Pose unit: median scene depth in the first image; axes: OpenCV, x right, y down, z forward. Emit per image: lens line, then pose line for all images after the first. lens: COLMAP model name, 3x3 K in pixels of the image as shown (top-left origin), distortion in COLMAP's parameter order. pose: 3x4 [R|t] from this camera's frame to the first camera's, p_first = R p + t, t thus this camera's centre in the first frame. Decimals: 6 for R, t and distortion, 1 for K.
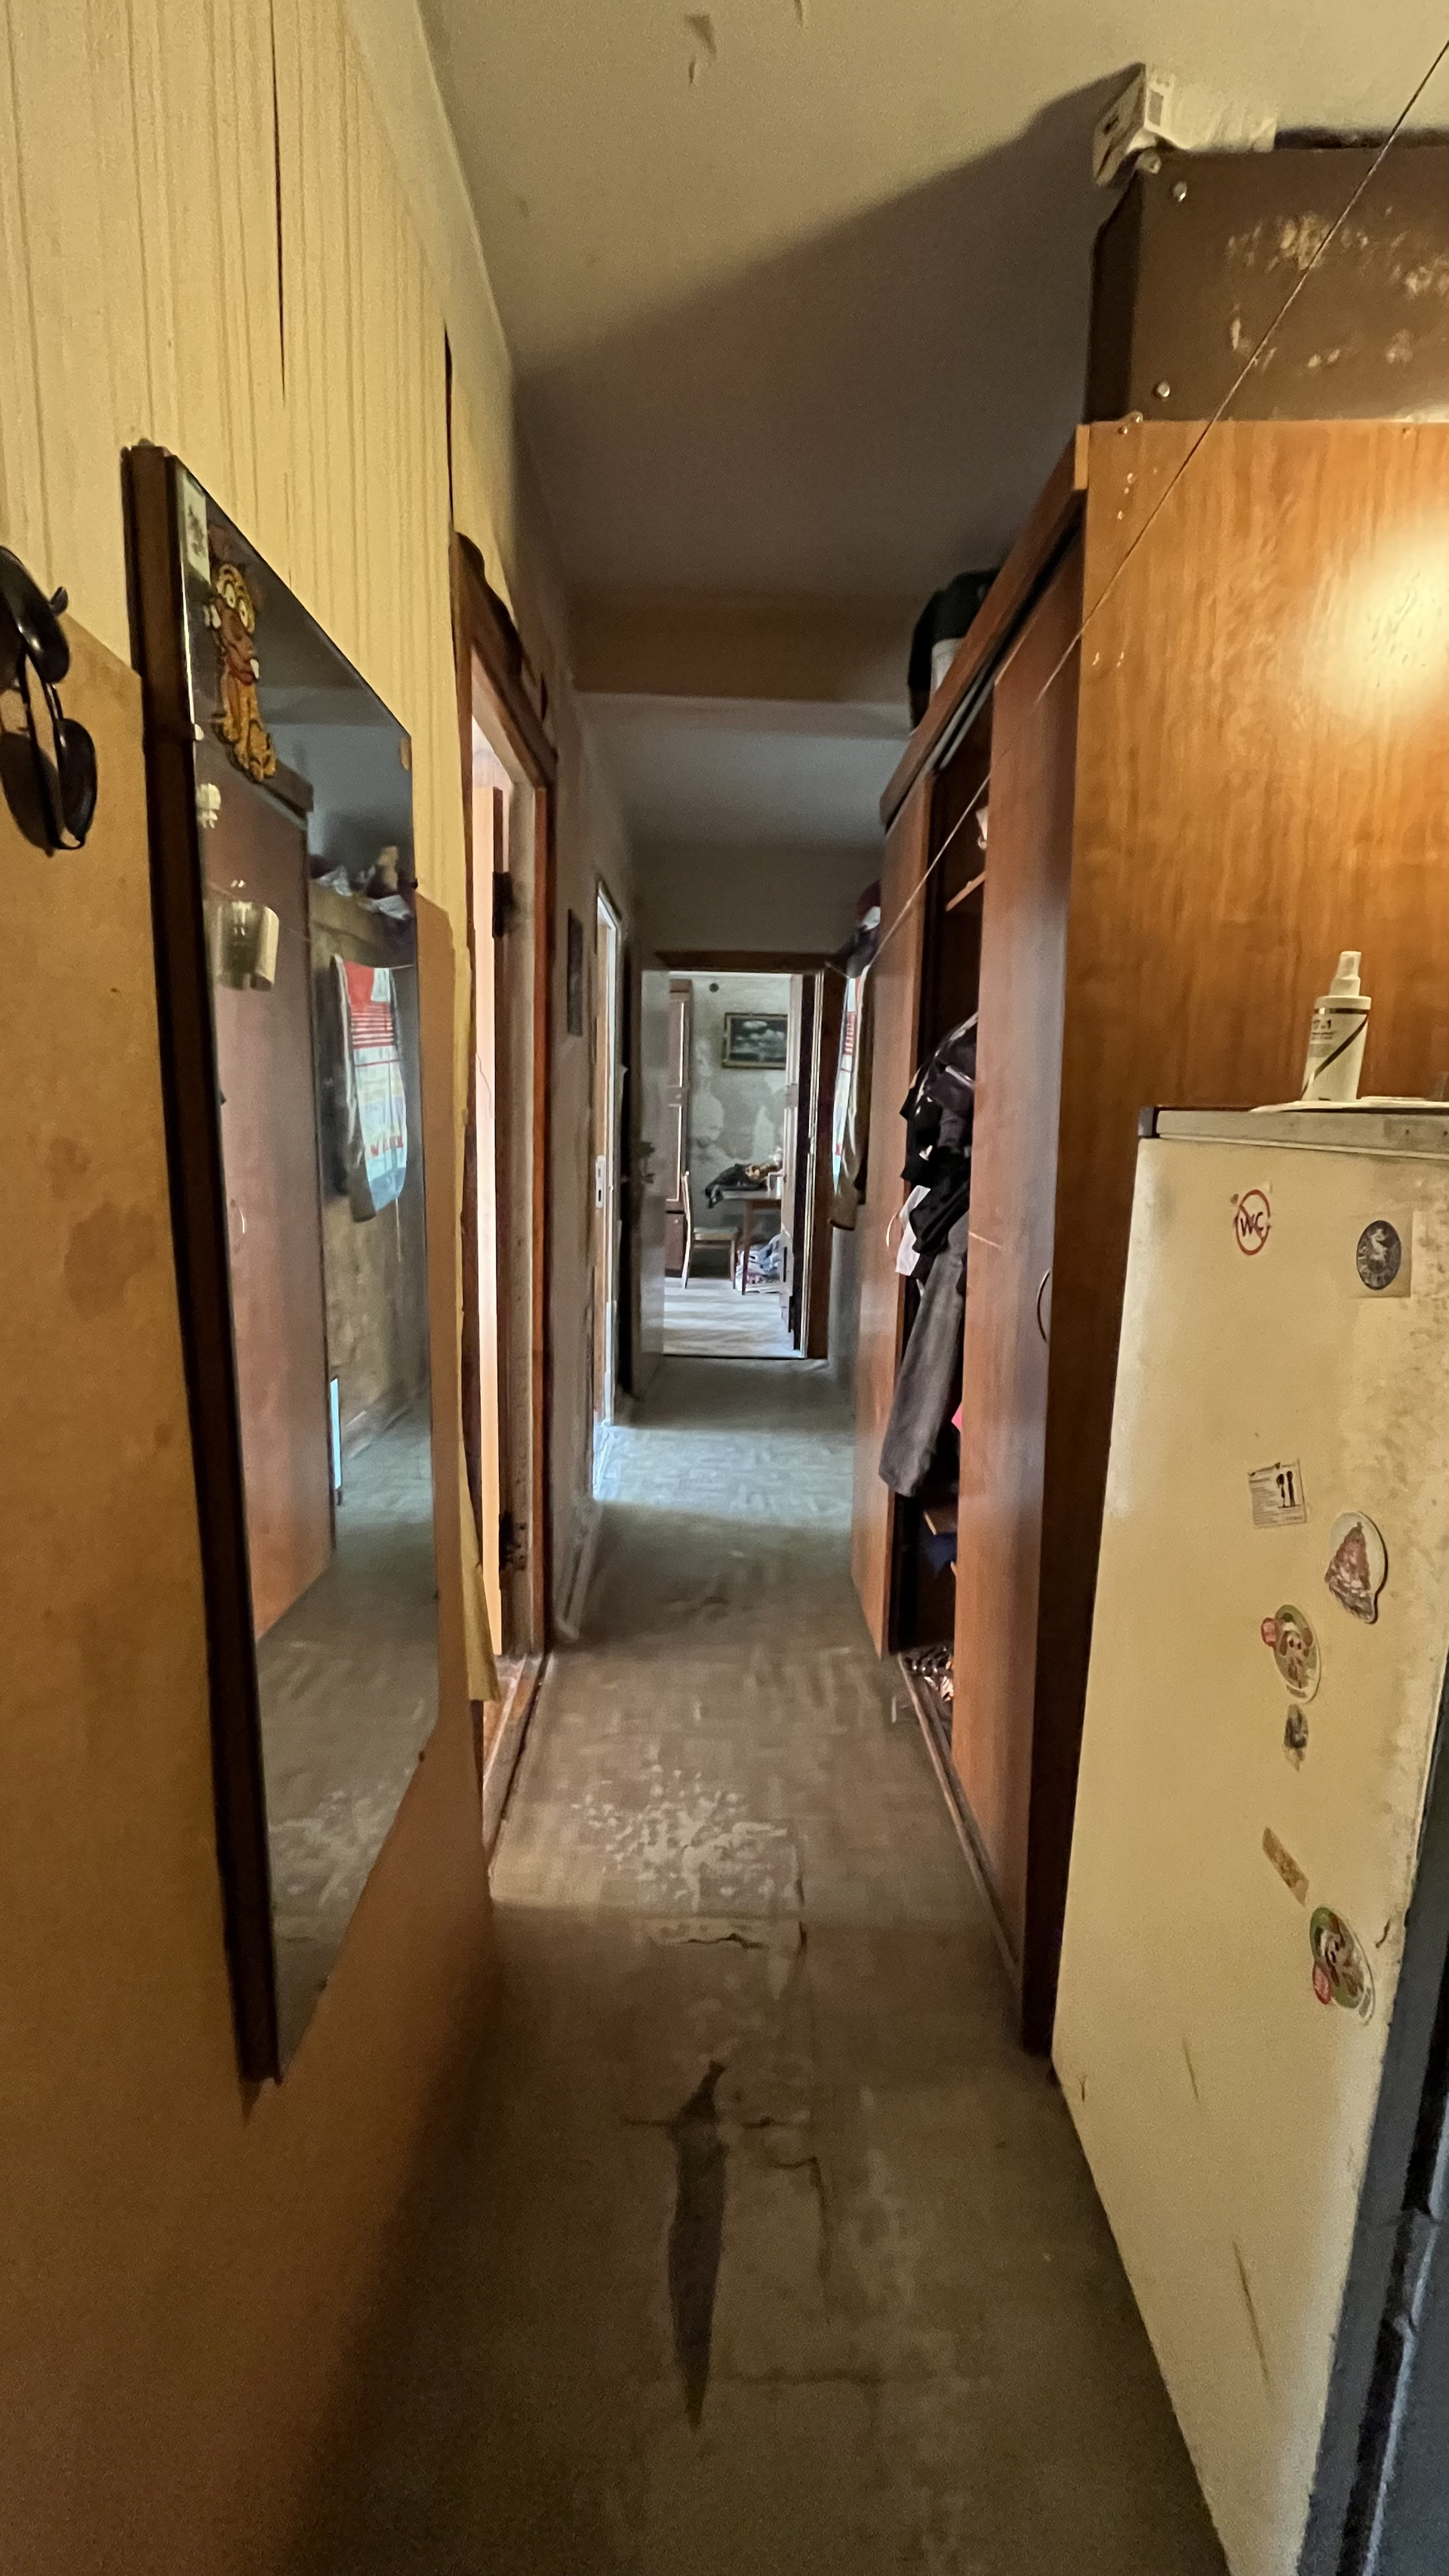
lens RADIAL K [[1057.0, 0, 725.5], [0, 1057.0, 1290.0], [0, 0, 1]] dist [-0.003990, -0.001336]
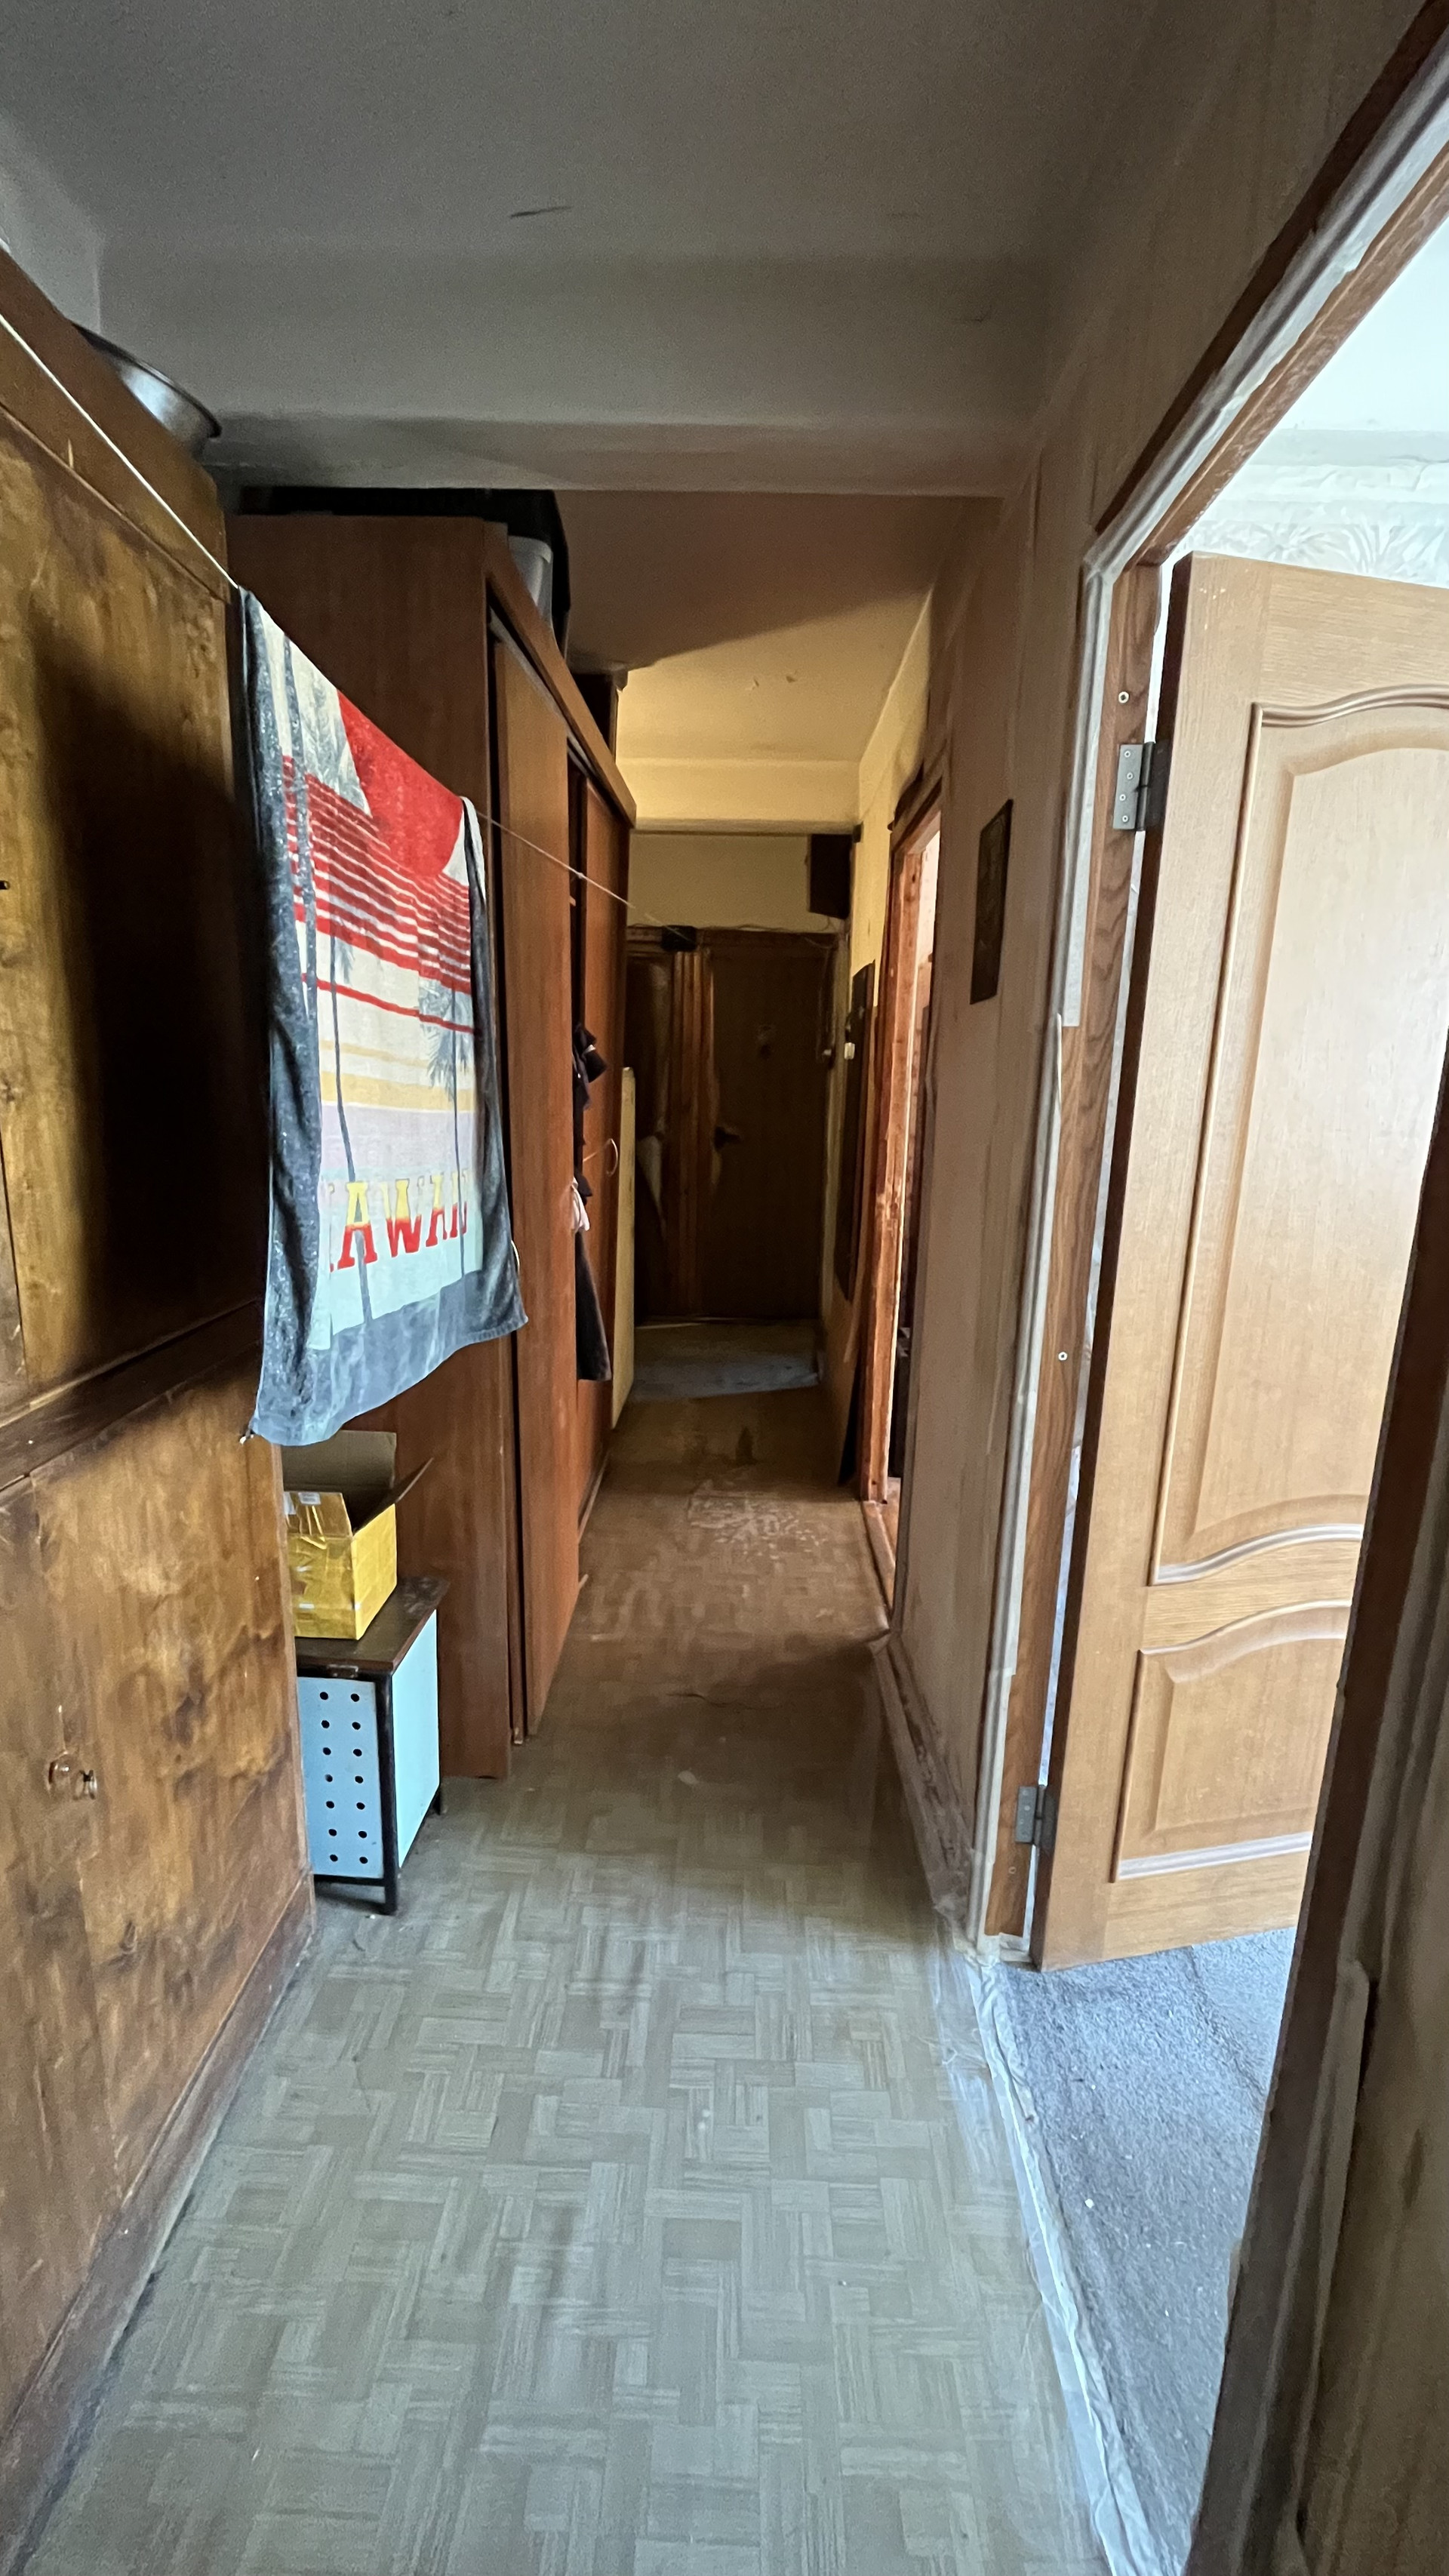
lens RADIAL K [[1057.0, 0, 725.4], [0, 1057.0, 1285.8], [0, 0, 1]] dist [-0.003990, -0.001336]
pose [[-0.997881, -0.057280, 0.030876, -0.018860], [-0.041393, 0.924871, 0.378021, -0.350194], [-0.050209, 0.375942, -0.925282, 1.840531]]
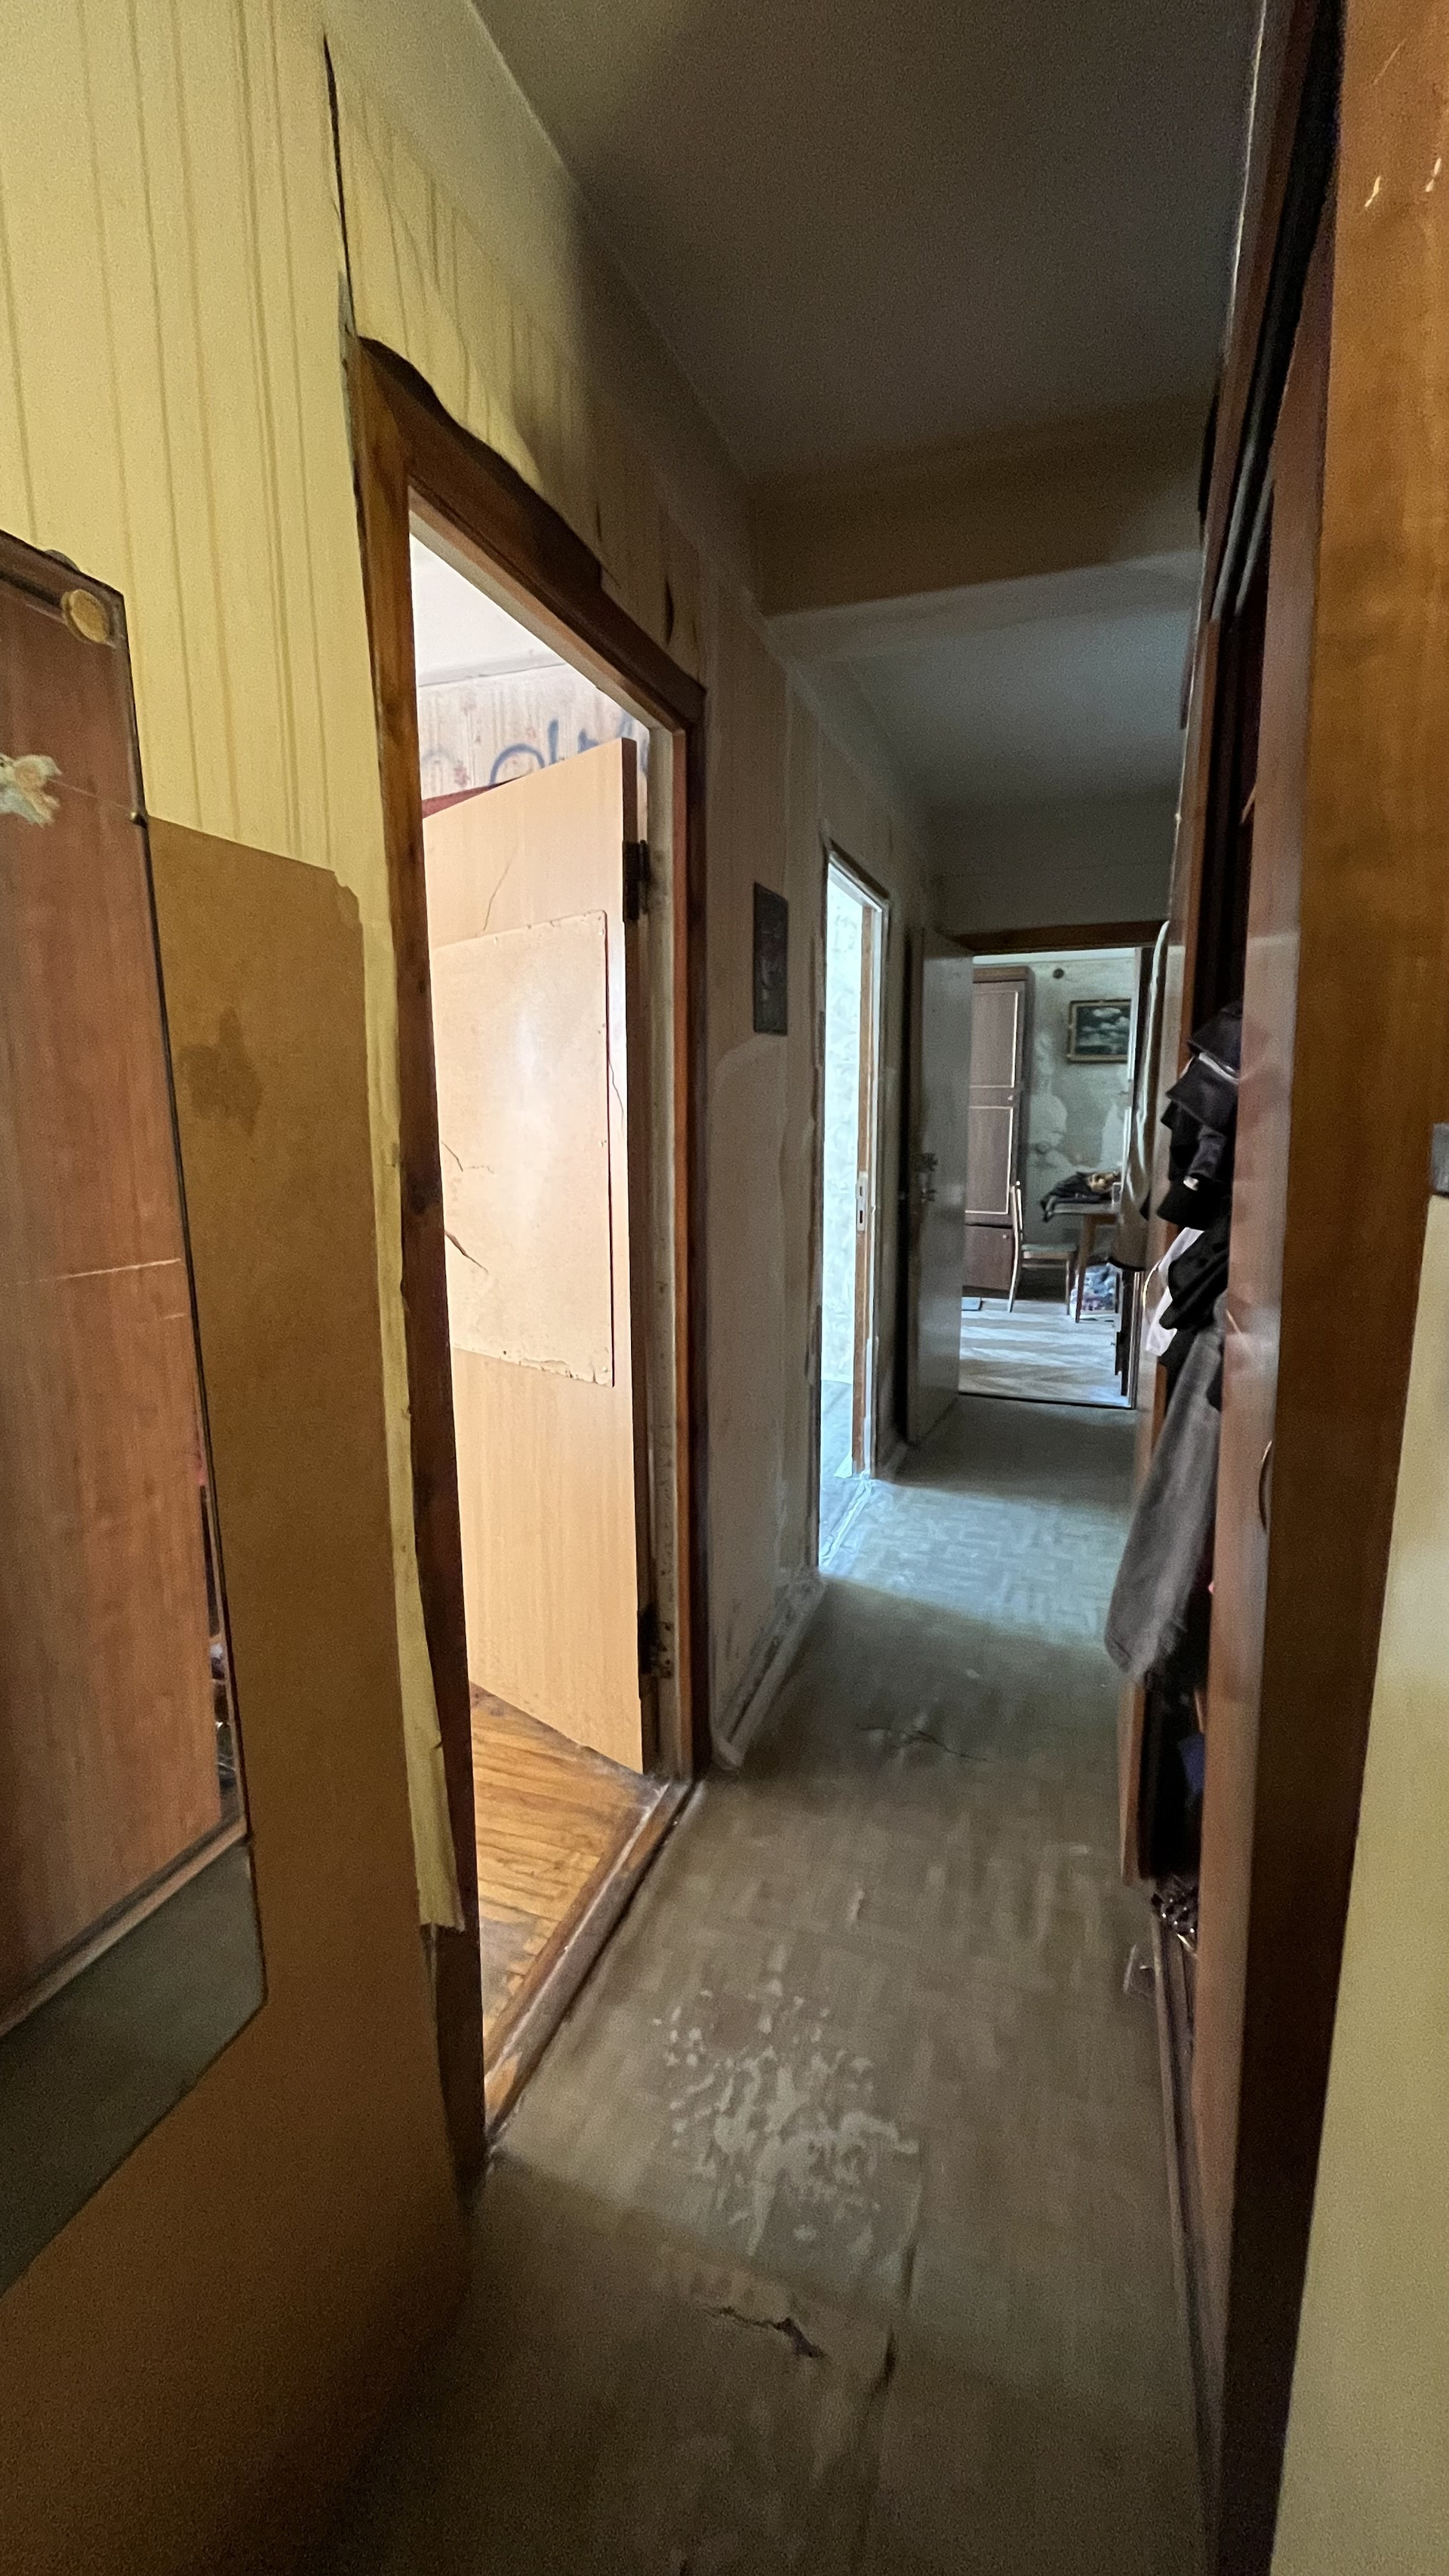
lens RADIAL K [[1057.0, 0, 715.0], [0, 1057.0, 1287.8], [0, 0, 1]] dist [-0.003990, -0.001336]
pose [[0.935666, 0.030895, -0.351532, 0.124896], [-0.032452, 0.999472, 0.001464, -0.045117], [0.351391, 0.010038, 0.936175, 0.223408]]
